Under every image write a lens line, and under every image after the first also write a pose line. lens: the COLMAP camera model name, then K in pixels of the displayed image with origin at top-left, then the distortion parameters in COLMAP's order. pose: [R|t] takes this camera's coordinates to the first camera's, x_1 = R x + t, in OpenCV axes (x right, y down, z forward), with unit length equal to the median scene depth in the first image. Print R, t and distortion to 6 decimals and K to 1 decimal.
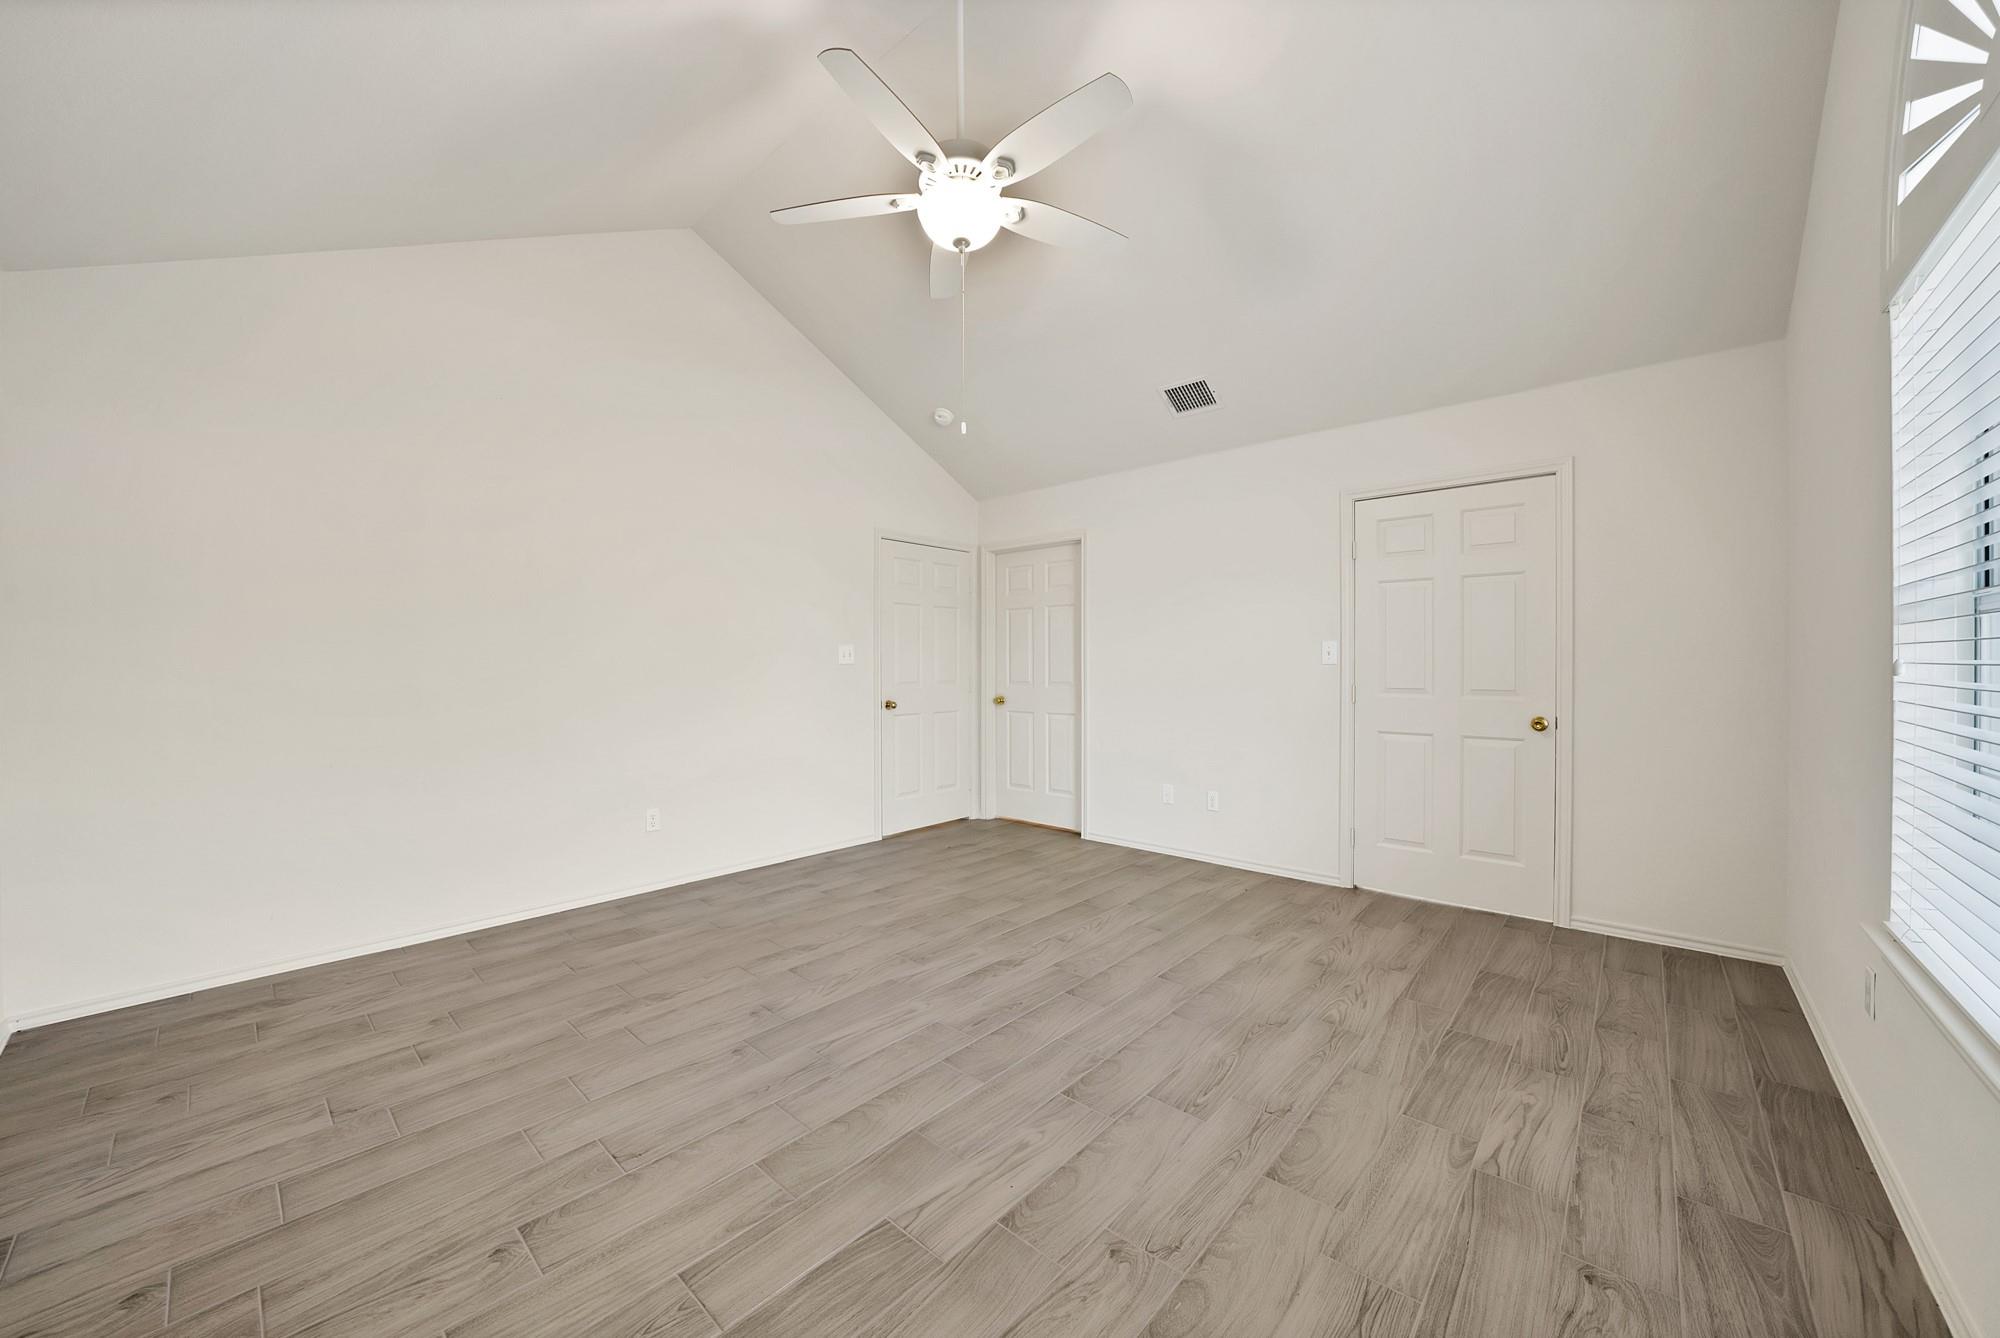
lens RADIAL K [[718.6, 0, 1005.7], [0, 718.6, 668.5], [0, 0, 1]] dist [-0.023430, 0.000989]
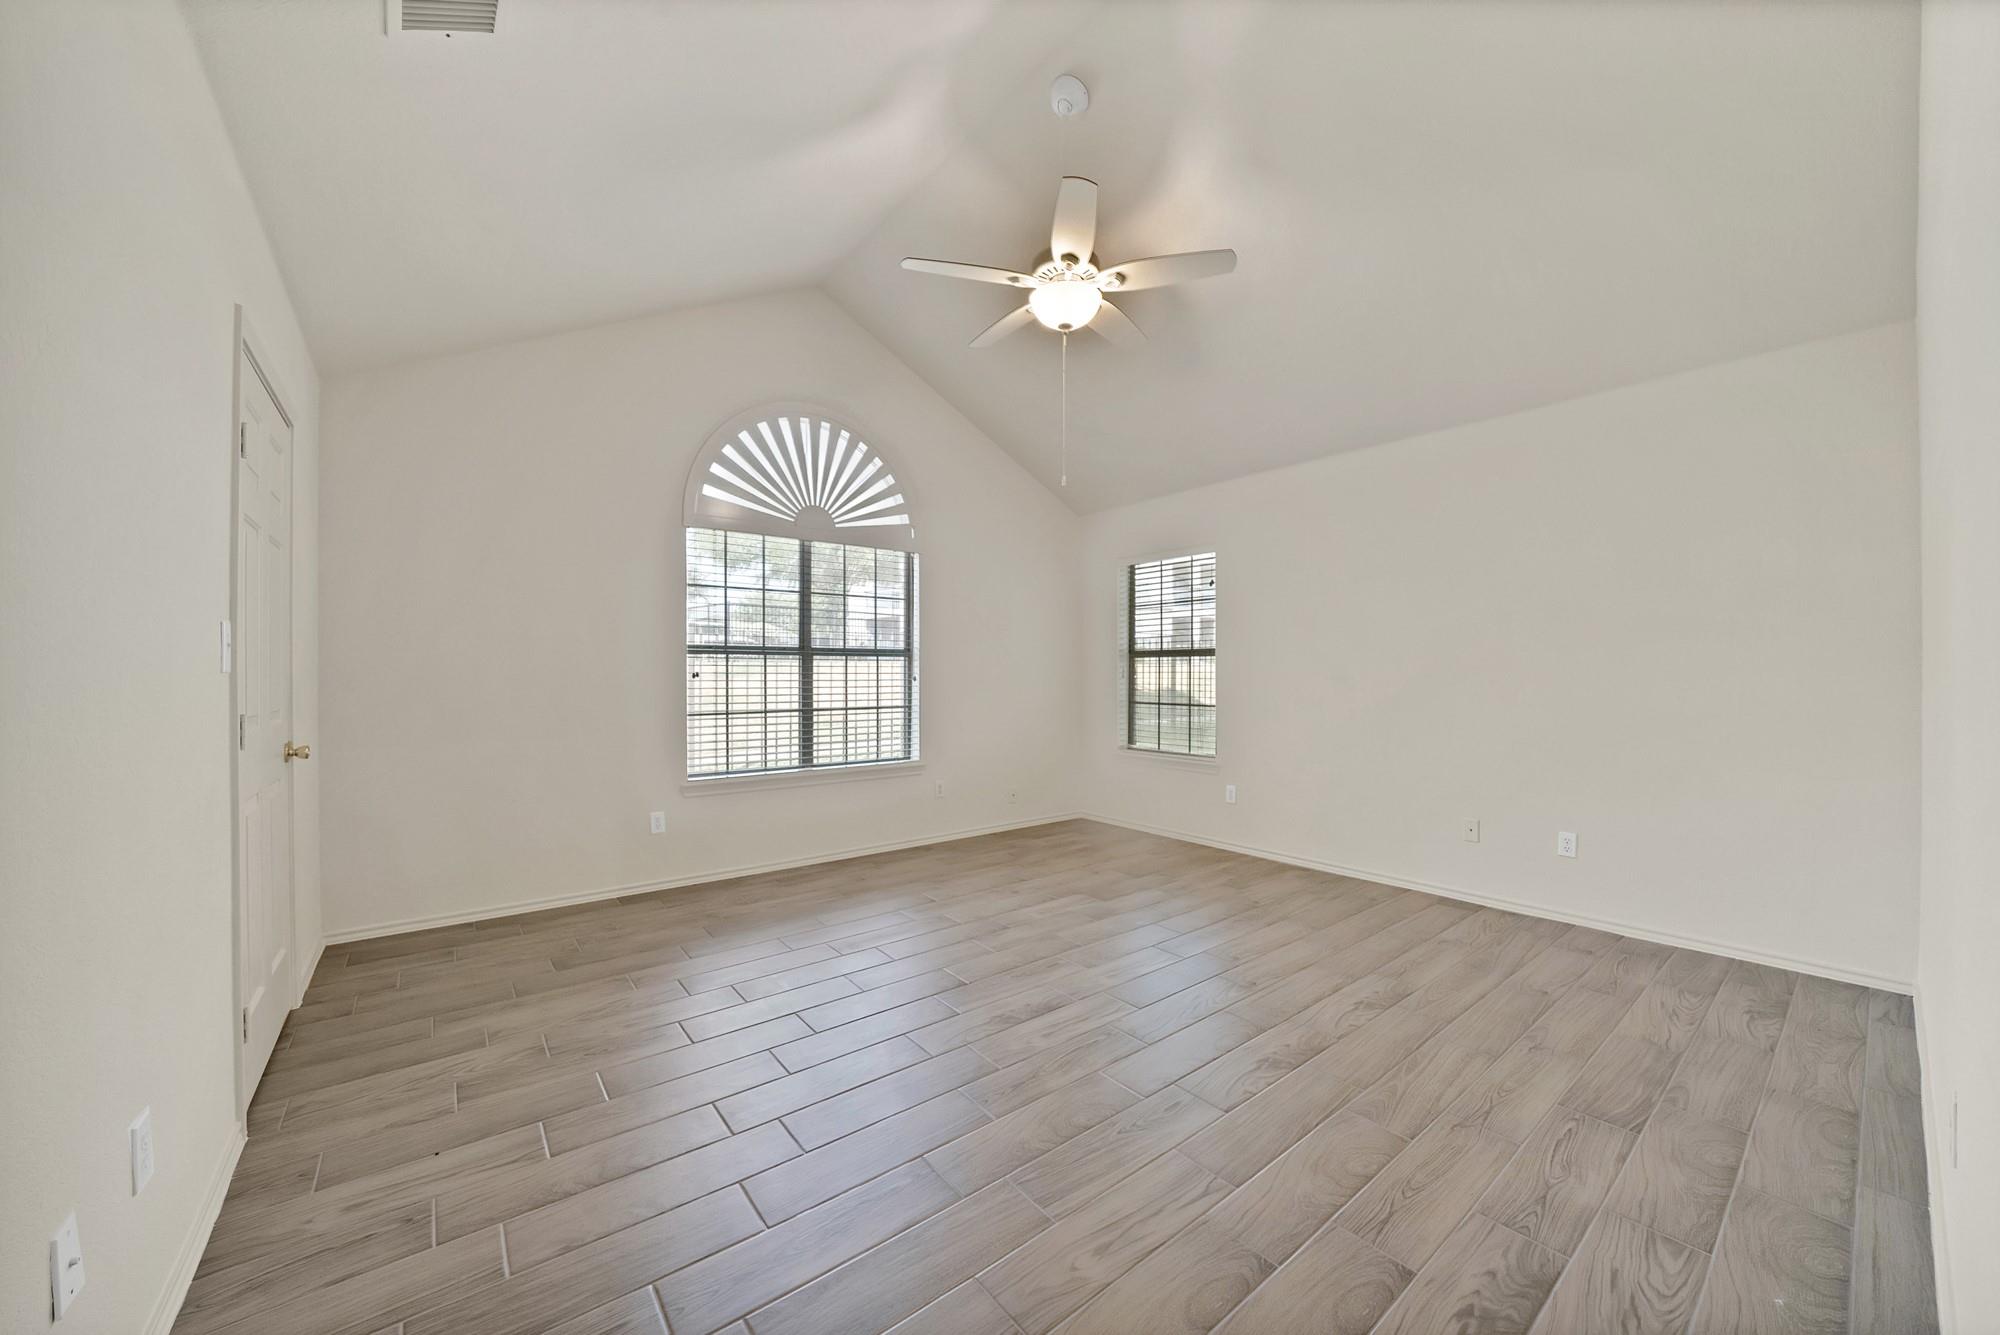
lens RADIAL K [[718.6, 0, 1007.5], [0, 718.6, 667.8], [0, 0, 1]] dist [-0.023430, 0.000989]
pose [[-0.983903, 0.003429, 0.178672, -0.169832], [0.002948, 0.999991, -0.002959, -0.007099], [-0.178681, -0.002384, -0.983904, 2.095965]]
